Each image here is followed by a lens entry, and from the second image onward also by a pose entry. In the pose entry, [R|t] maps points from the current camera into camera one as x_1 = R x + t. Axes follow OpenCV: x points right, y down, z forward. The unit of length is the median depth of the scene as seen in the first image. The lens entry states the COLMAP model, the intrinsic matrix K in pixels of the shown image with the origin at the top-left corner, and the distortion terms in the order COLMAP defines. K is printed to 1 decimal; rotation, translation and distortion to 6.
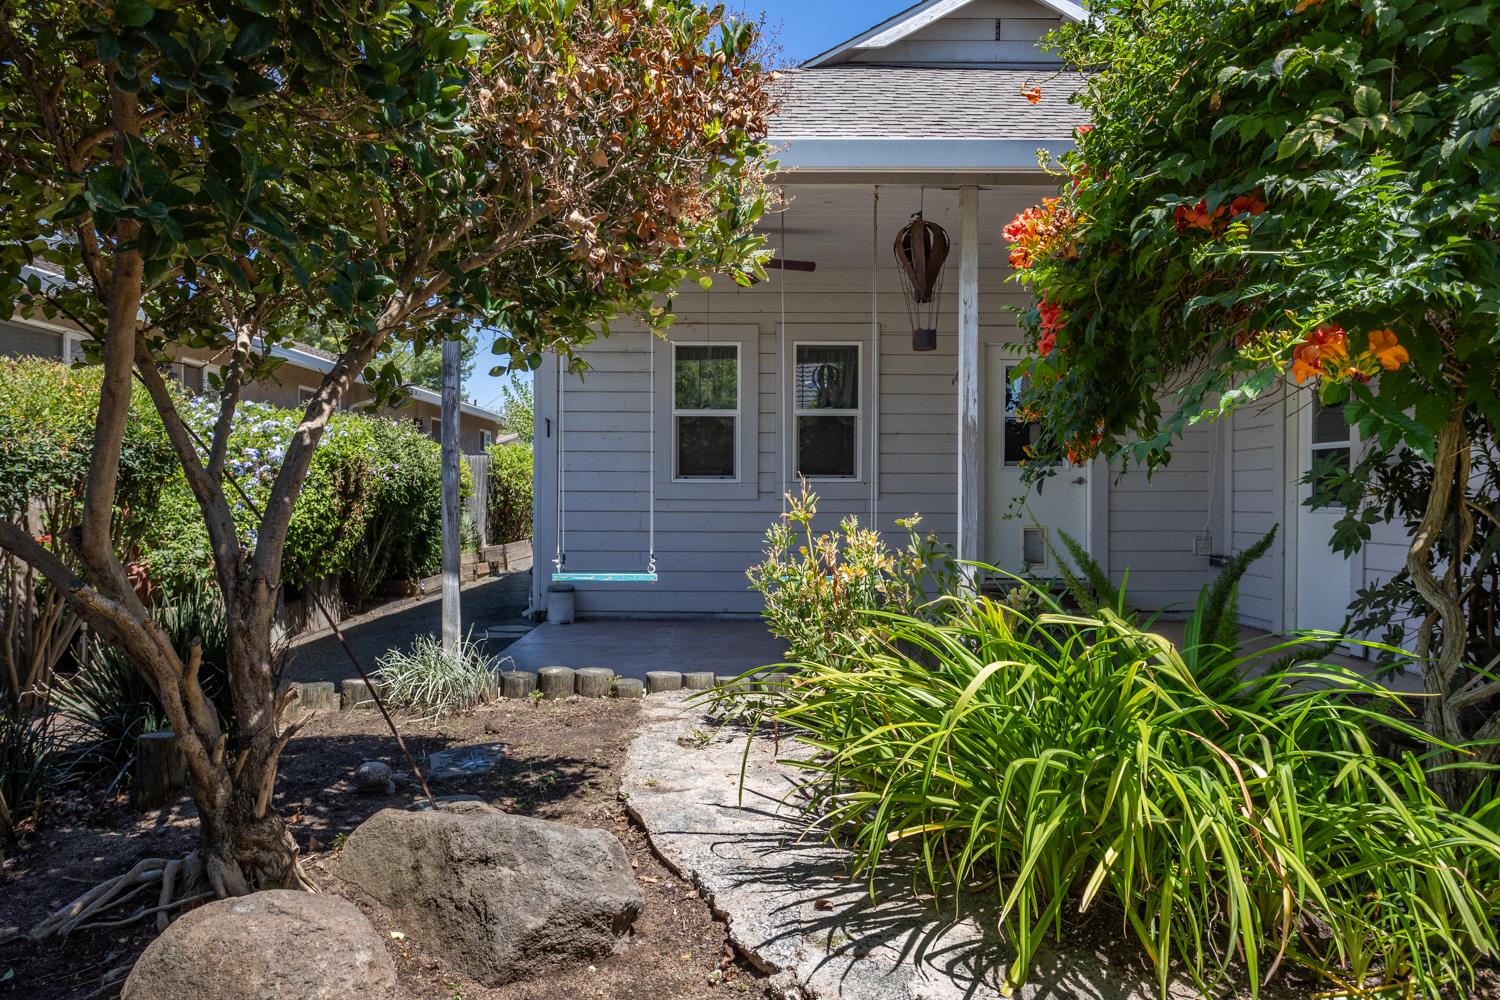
lens RADIAL K [[1076.6, 0, 748.0], [0, 1076.6, 495.7], [0, 0, 1]] dist [0.027961, 0.007374]
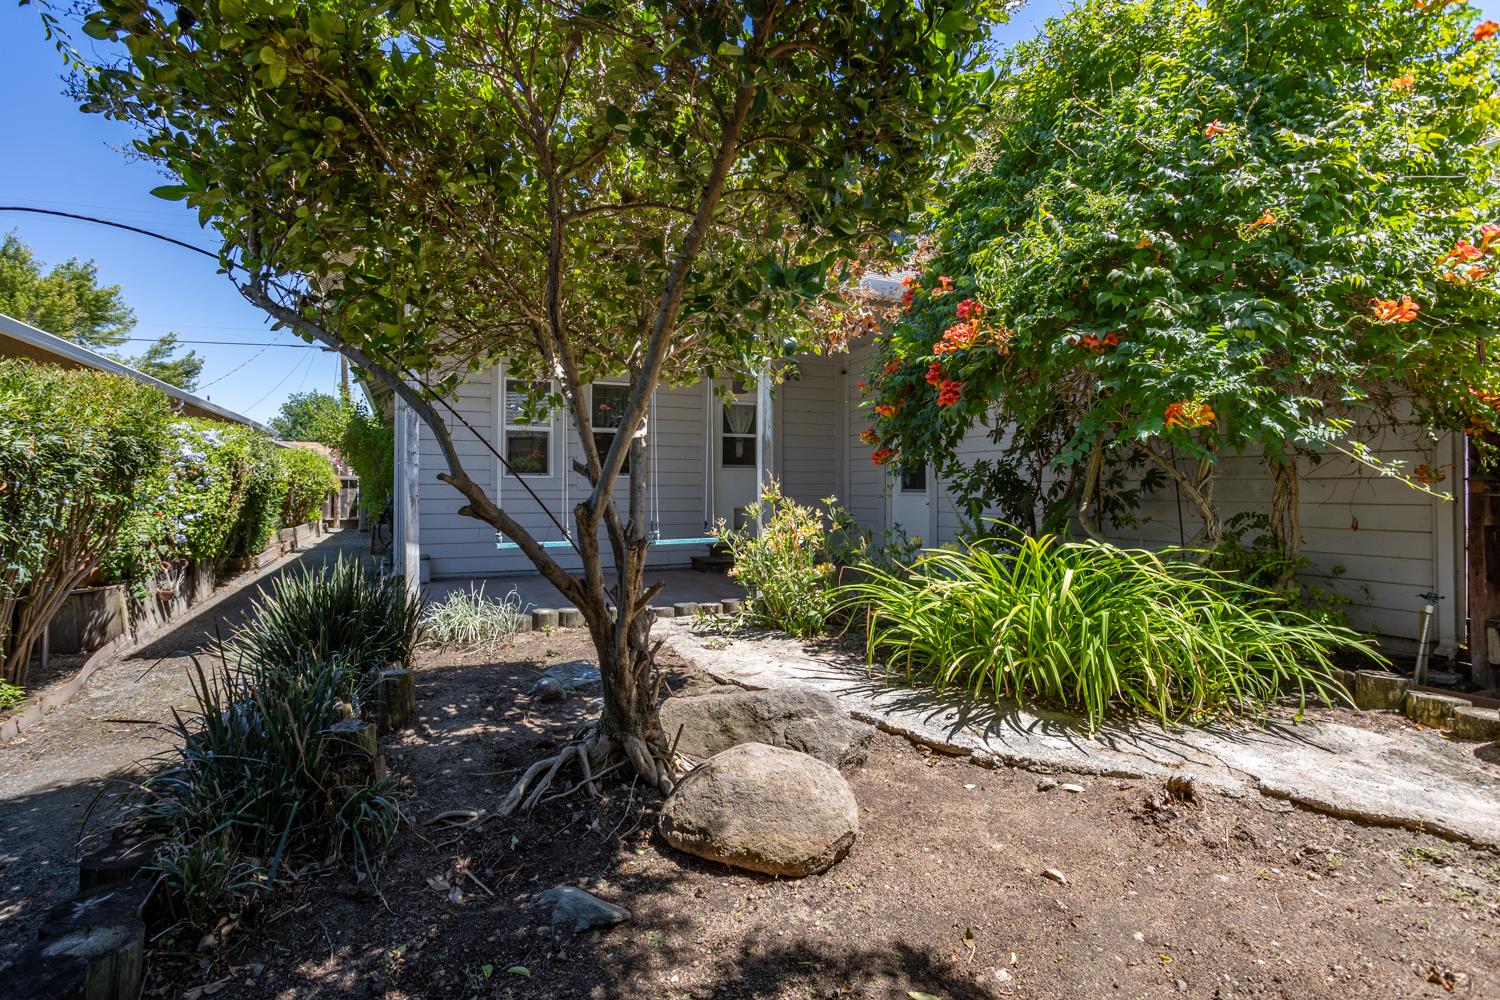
lens RADIAL K [[725.4, 0, 748.1], [0, 725.4, 499.1], [0, 0, 1]] dist [-0.013725, 0.000805]
pose [[0.905282, -0.010909, 0.424671, -0.716632], [0.004227, 0.999852, 0.016673, 0.004485], [-0.424790, -0.013299, 0.905194, 0.076519]]
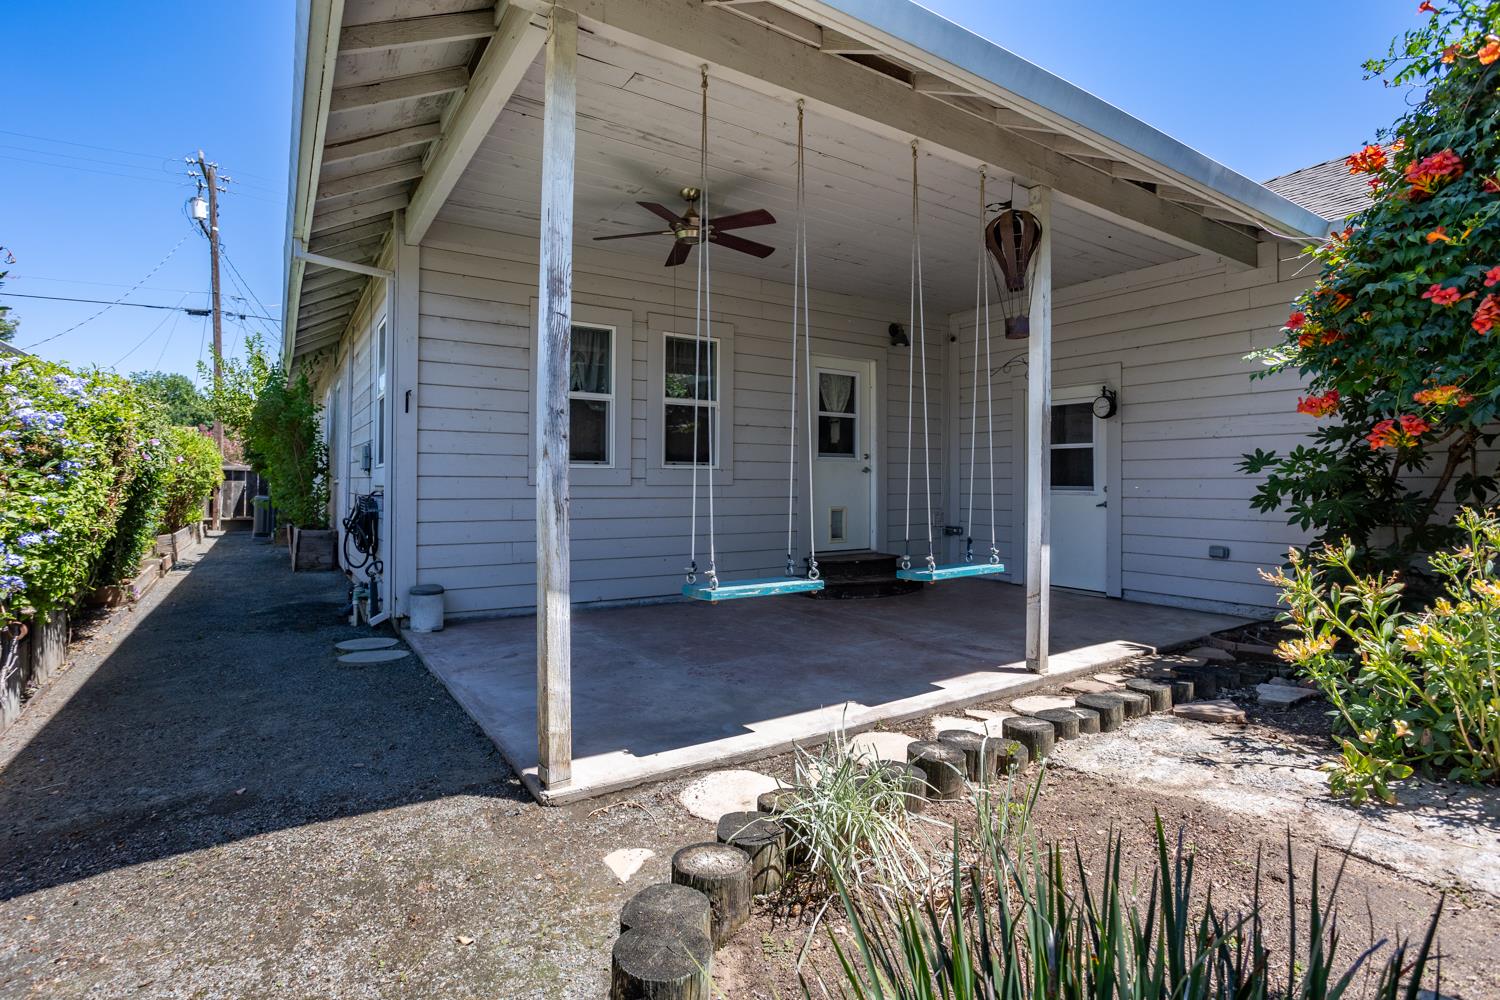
lens RADIAL K [[725.4, 0, 751.7], [0, 725.4, 487.6], [0, 0, 1]] dist [-0.013725, 0.000805]
pose [[0.833416, -0.003945, 0.552632, -1.062119], [-0.001061, 0.999961, 0.008739, -0.000686], [-0.552645, -0.007870, 0.833380, 1.459166]]
